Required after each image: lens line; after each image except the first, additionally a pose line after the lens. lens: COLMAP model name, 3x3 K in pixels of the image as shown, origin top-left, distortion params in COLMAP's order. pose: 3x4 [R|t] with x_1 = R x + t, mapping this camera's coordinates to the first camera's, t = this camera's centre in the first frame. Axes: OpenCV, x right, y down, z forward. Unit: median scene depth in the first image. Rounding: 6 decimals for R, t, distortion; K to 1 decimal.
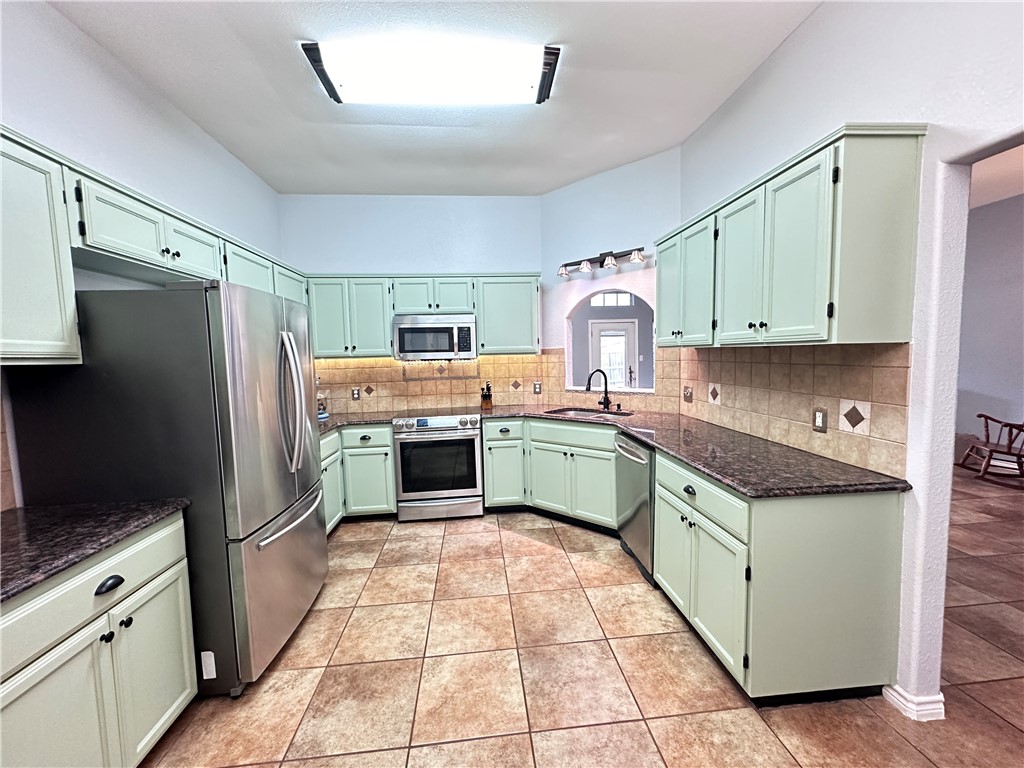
lens RADIAL K [[408.2, 0, 512.2], [0, 408.2, 386.3], [0, 0, 1]] dist [-0.002178, 0.000586]
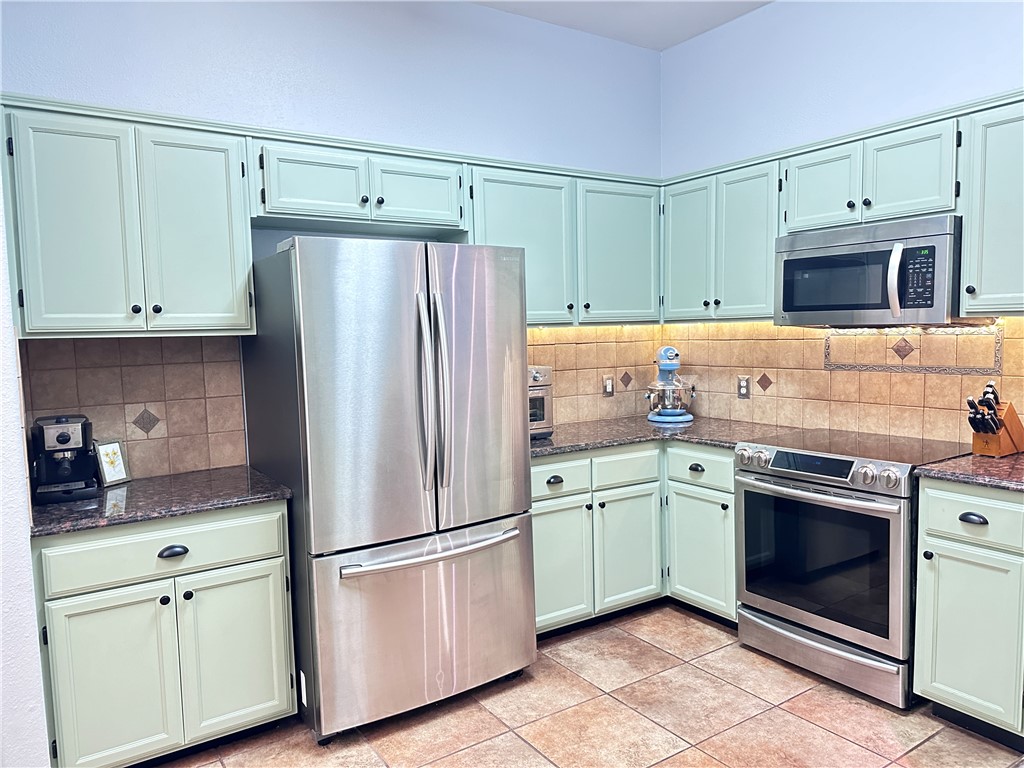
lens RADIAL K [[721.5, 0, 516.4], [0, 721.5, 389.1], [0, 0, 1]] dist [0.040865, -0.051298]
pose [[0.476332, 0.090006, -0.874647, 0.385723], [-0.052570, 0.995883, 0.073852, -0.041346], [0.877693, 0.010802, 0.479102, 0.336970]]
